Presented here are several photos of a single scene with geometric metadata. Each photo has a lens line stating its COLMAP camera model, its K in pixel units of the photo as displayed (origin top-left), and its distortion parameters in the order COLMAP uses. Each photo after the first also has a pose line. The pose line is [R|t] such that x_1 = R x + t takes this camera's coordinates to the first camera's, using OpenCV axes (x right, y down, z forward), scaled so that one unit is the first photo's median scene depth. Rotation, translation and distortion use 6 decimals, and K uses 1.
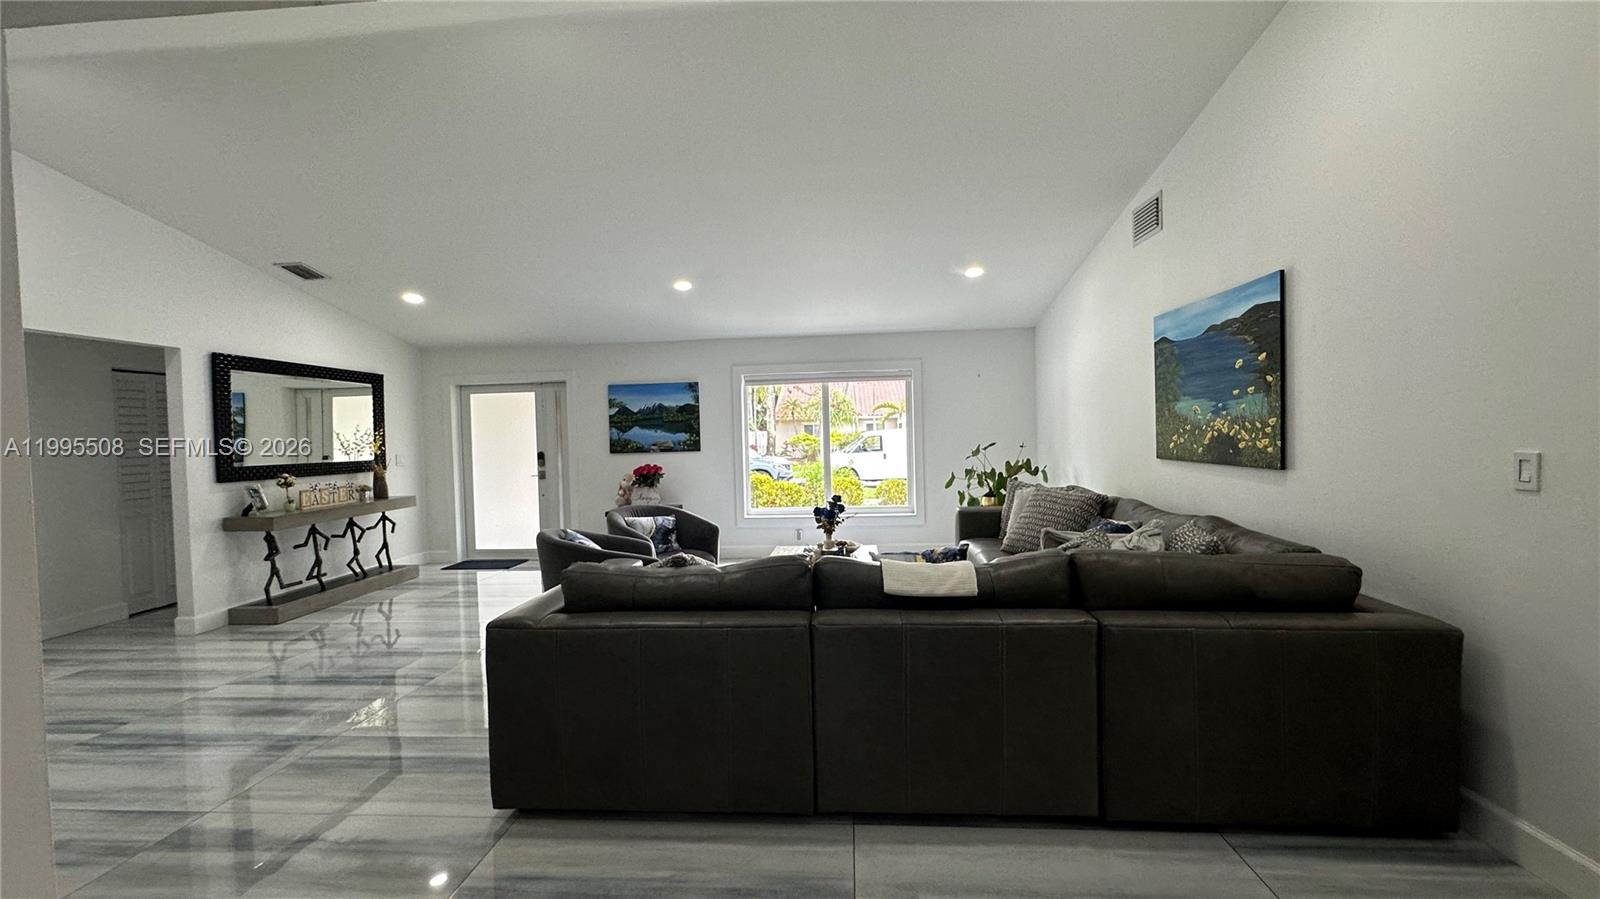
lens RADIAL K [[638.1, 0, 801.0], [0, 638.1, 450.0], [0, 0, 1]] dist [-0.006413, 0.001672]
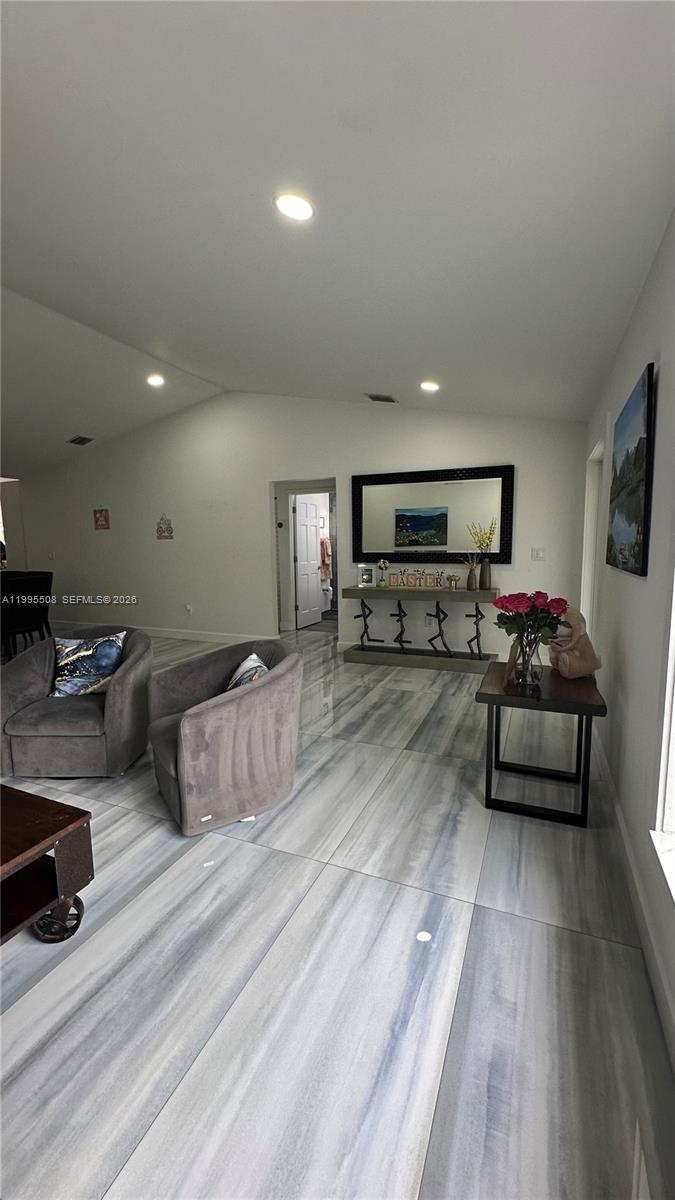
lens RADIAL K [[478.6, 0, 335.5], [0, 478.6, 603.2], [0, 0, 1]] dist [-0.006413, 0.001672]
pose [[-0.324922, 0.150204, -0.933737, 0.170669], [-0.001427, 0.987228, 0.159305, -0.030998], [0.945740, 0.053094, -0.320558, 1.178102]]
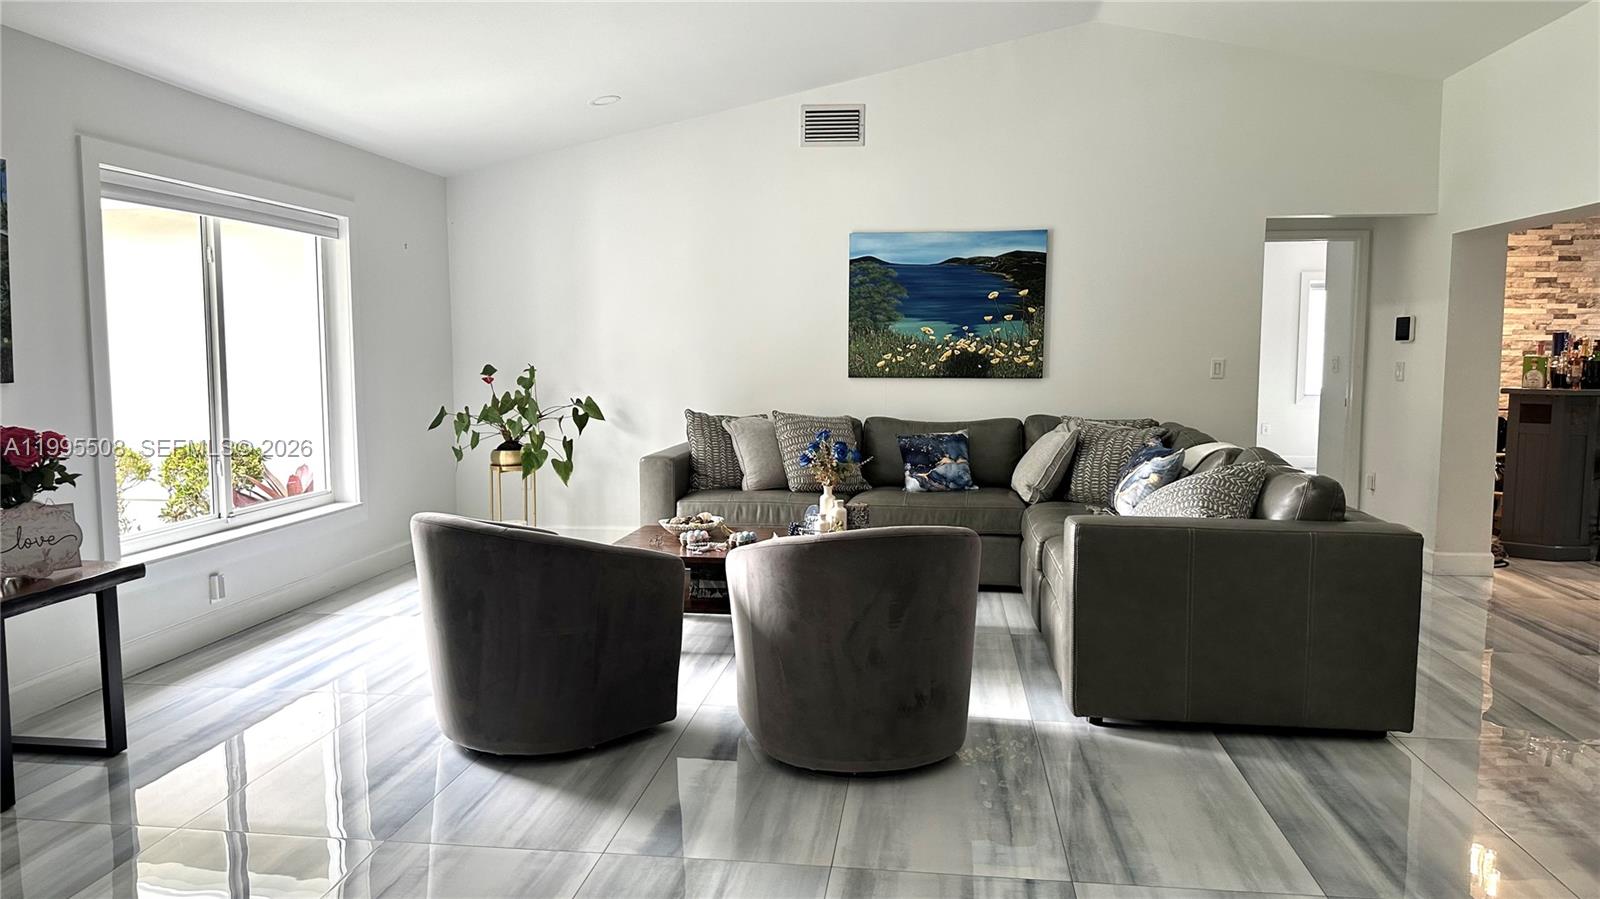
lens RADIAL K [[1117.5, 0, 789.9], [0, 1117.5, 453.1], [0, 0, 1]] dist [0.077002, -0.095199]
pose [[0.054041, -0.066319, 0.996334, -0.888652], [0.024016, 0.997590, 0.065100, 0.011392], [-0.998250, 0.020410, 0.055503, 0.743762]]
